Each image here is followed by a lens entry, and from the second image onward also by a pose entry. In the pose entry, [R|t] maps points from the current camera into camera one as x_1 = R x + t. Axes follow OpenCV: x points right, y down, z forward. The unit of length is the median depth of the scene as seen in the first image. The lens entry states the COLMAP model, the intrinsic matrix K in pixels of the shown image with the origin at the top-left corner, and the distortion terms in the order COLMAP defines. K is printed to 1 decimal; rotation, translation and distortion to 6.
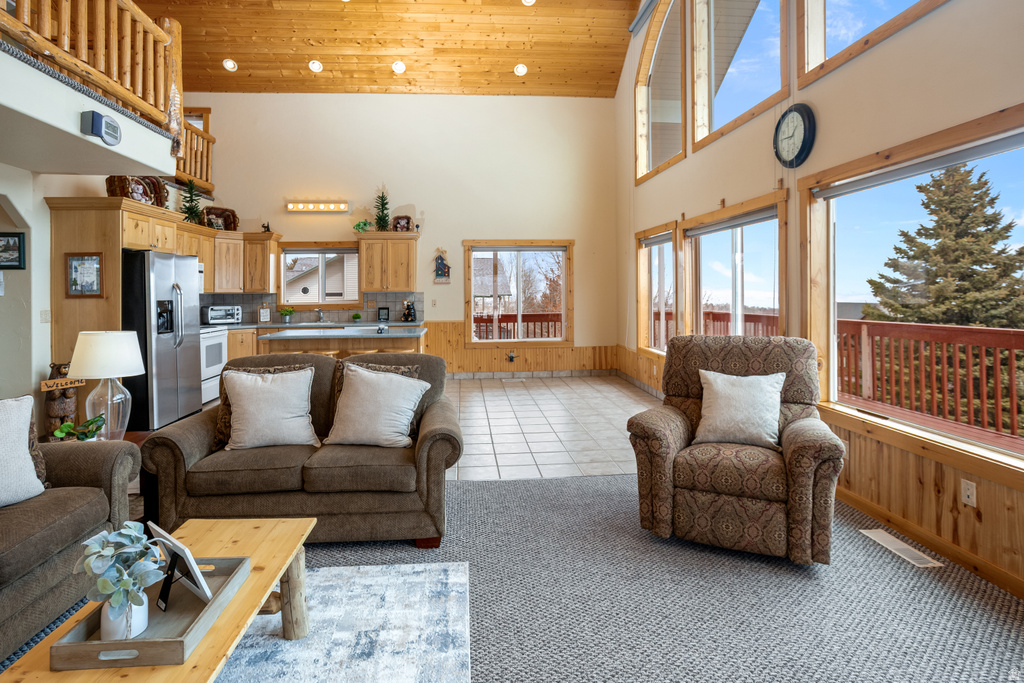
lens RADIAL K [[528.1, 0, 488.0], [0, 528.1, 295.7], [0, 0, 1]] dist [-0.034763, 0.020170]
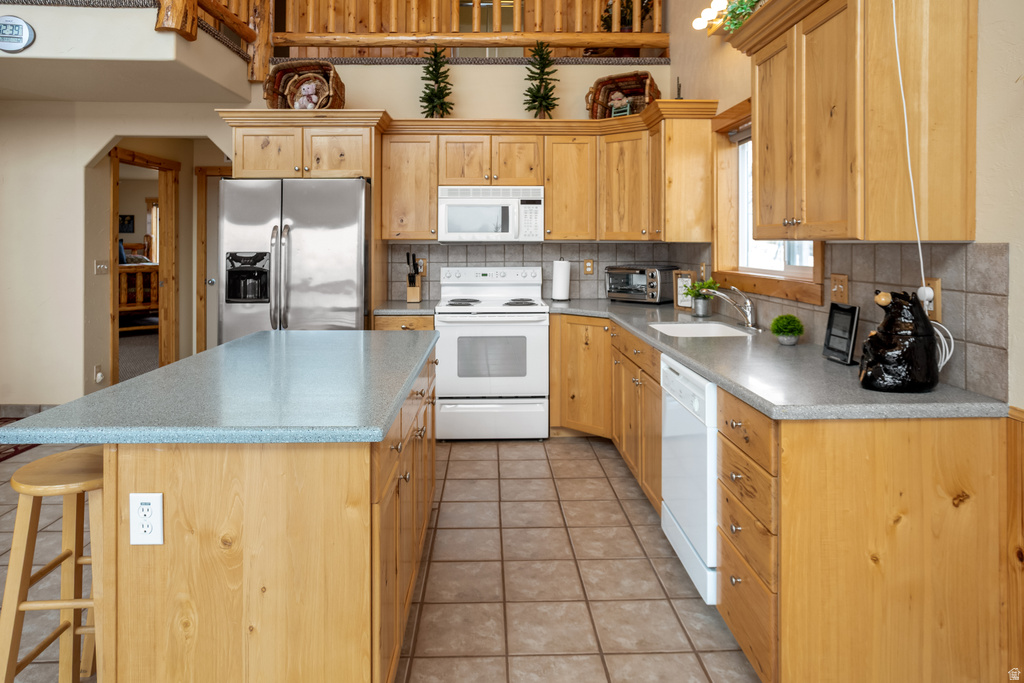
lens RADIAL K [[623.6, 0, 501.6], [0, 623.6, 235.1], [0, 0, 1]] dist [-0.011034, 0.001342]
pose [[-0.025287, -0.002415, -0.999677, 0.096475], [-0.008089, 0.999965, -0.002211, -0.008341], [0.999647, 0.008031, -0.025306, 0.894697]]
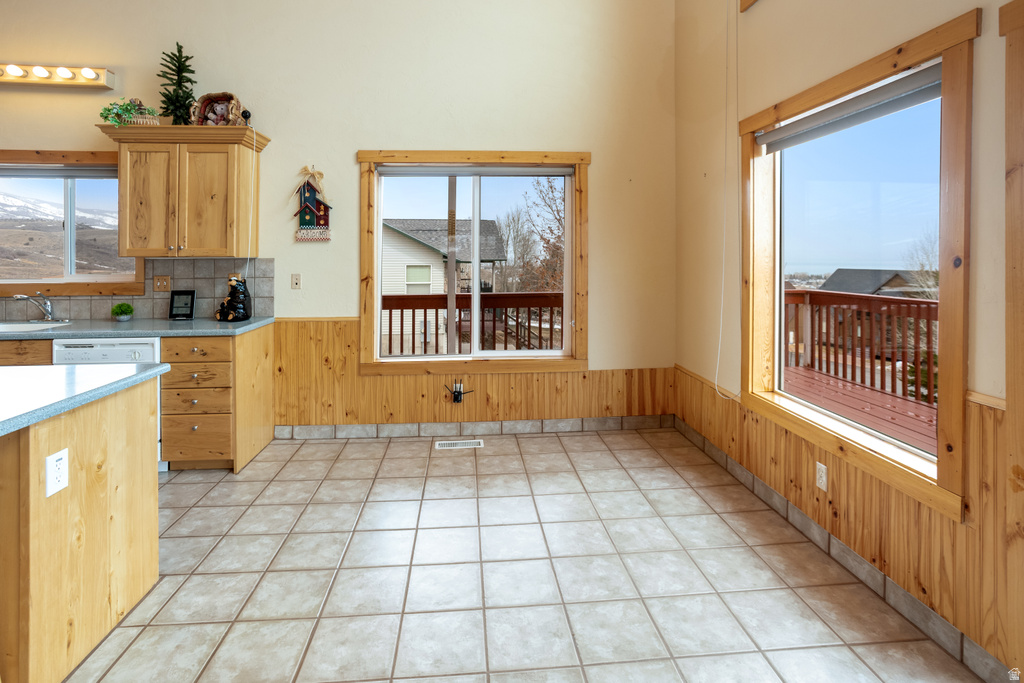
lens RADIAL K [[524.2, 0, 504.2], [0, 524.2, 253.4], [0, 0, 1]] dist [-0.037117, 0.025559]
pose [[0.999655, 0.003806, 0.025995, 0.080521], [-0.003442, 0.999896, -0.014013, -0.005591], [-0.026046, 0.013919, 0.999564, 0.557768]]
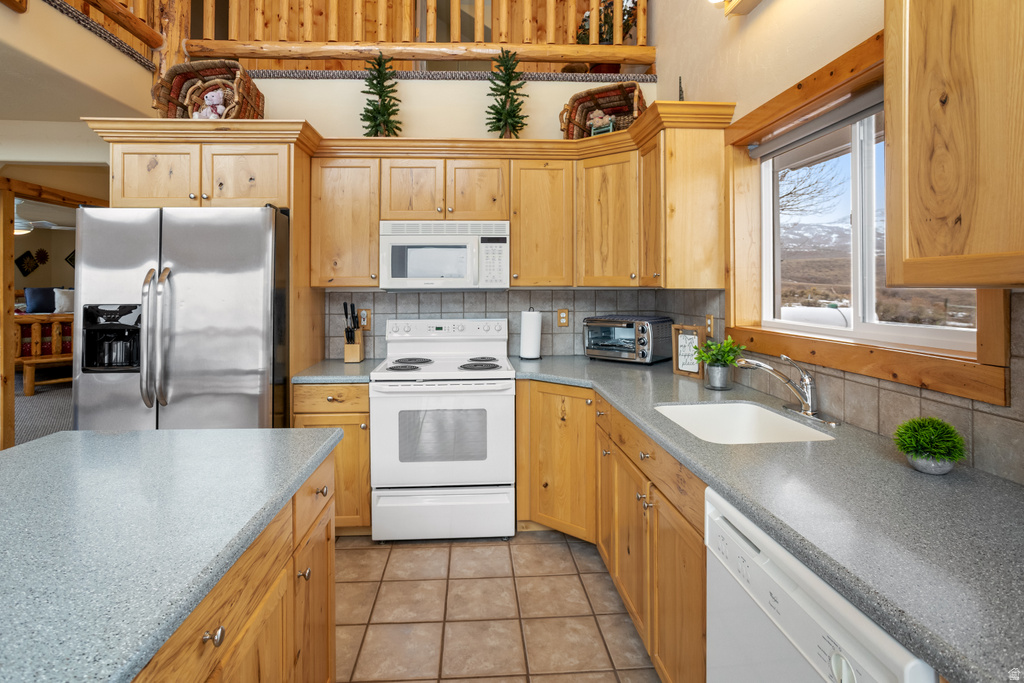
lens RADIAL K [[514.2, 0, 497.1], [0, 514.2, 280.1], [0, 0, 1]] dist [-0.040231, 0.022222]
pose [[0.002938, -0.005636, -0.999980, -0.098949], [-0.005990, 0.999966, -0.005653, -0.008024], [0.999978, 0.006006, 0.002904, 0.909033]]
